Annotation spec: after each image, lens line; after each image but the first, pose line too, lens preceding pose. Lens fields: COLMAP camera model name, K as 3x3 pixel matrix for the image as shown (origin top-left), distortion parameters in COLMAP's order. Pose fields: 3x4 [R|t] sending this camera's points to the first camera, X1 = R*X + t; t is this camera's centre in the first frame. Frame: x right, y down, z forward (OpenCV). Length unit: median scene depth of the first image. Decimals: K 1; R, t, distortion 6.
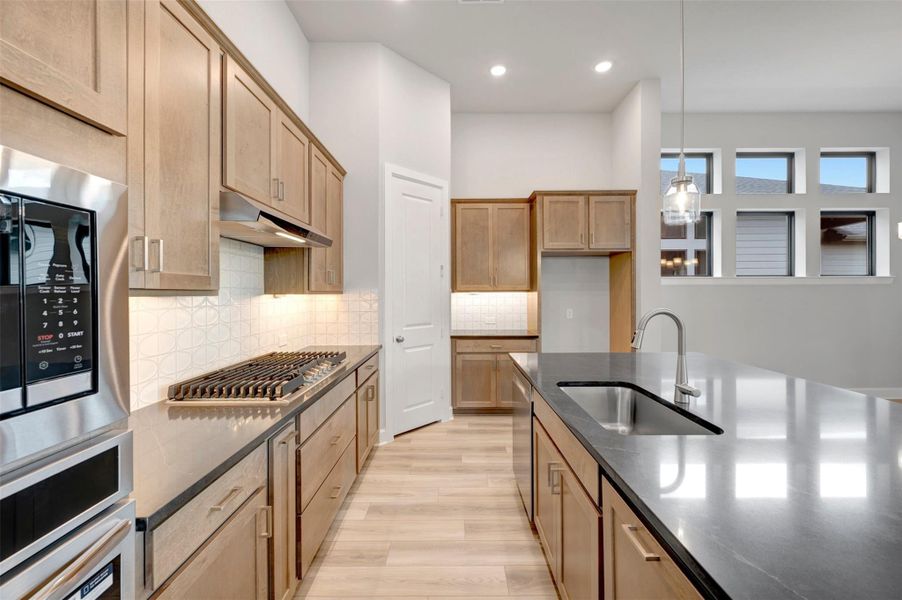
lens RADIAL K [[356.7, 0, 451.3], [0, 356.7, 292.4], [0, 0, 1]] dist [0.000289, 0.000046]
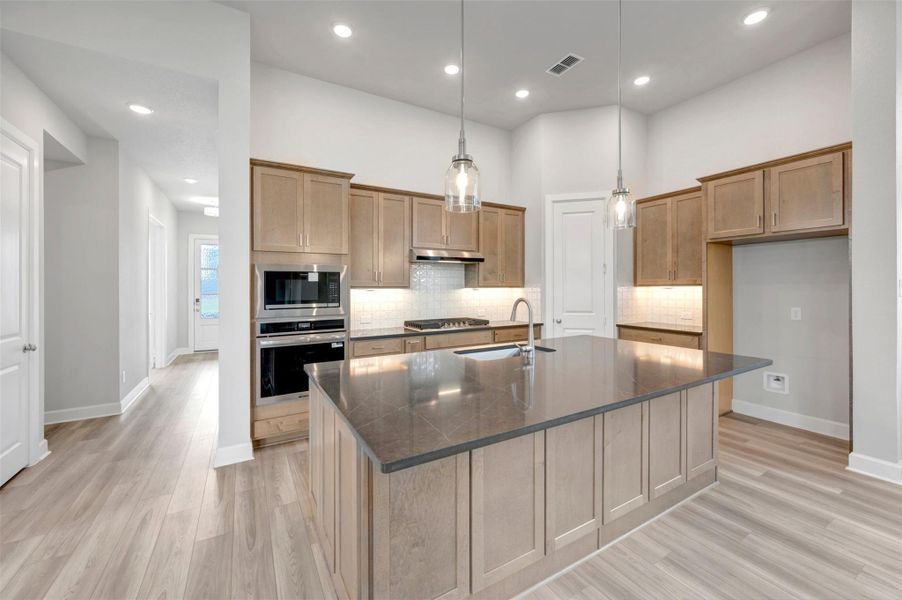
lens RADIAL K [[359.5, 0, 453.9], [0, 359.5, 287.8], [0, 0, 1]] dist [-0.000382, -0.000488]
pose [[0.509828, 0.001844, -0.860275, 0.835590], [0.003803, 0.999983, 0.004397, -0.003302], [0.860268, -0.005514, 0.509812, -0.046596]]
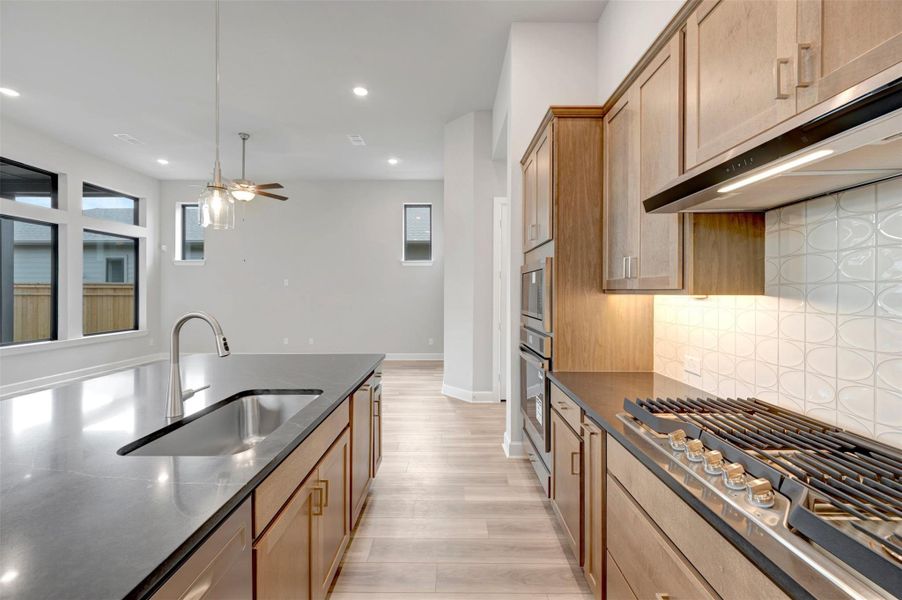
lens RADIAL K [[356.7, 0, 451.3], [0, 356.7, 292.4], [0, 0, 1]] dist [0.000289, 0.000046]
pose [[-0.999997, 0.002443, 0.000461, -0.021643], [0.002444, 0.999996, 0.001681, -0.000248], [-0.000457, 0.001682, -0.999998, 0.860532]]
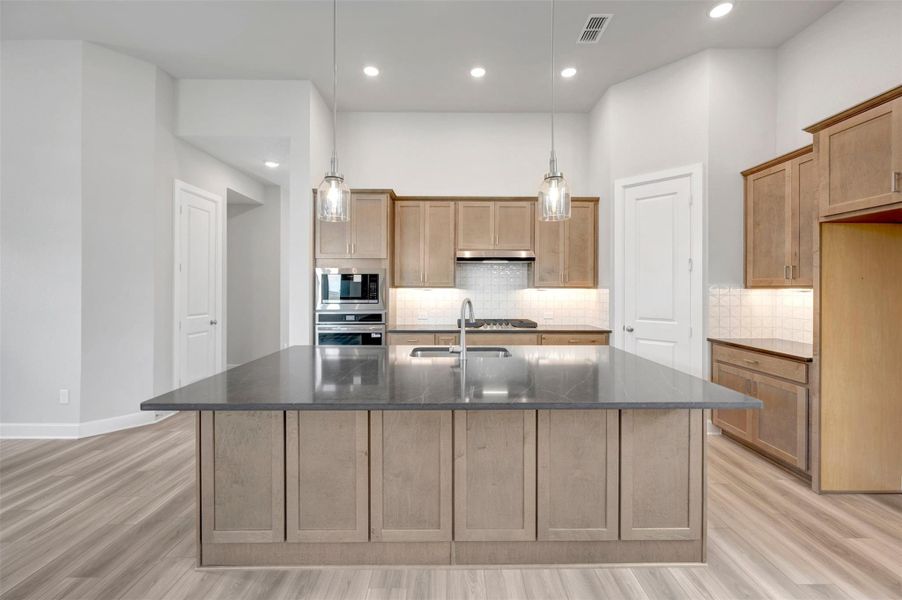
lens RADIAL K [[359.5, 0, 453.9], [0, 359.5, 287.8], [0, 0, 1]] dist [-0.000382, -0.000488]
pose [[0.011310, 0.004329, -0.999927, 0.997560], [-0.002672, 0.999987, 0.004299, -0.003874], [0.999932, 0.002623, 0.011321, 0.426644]]
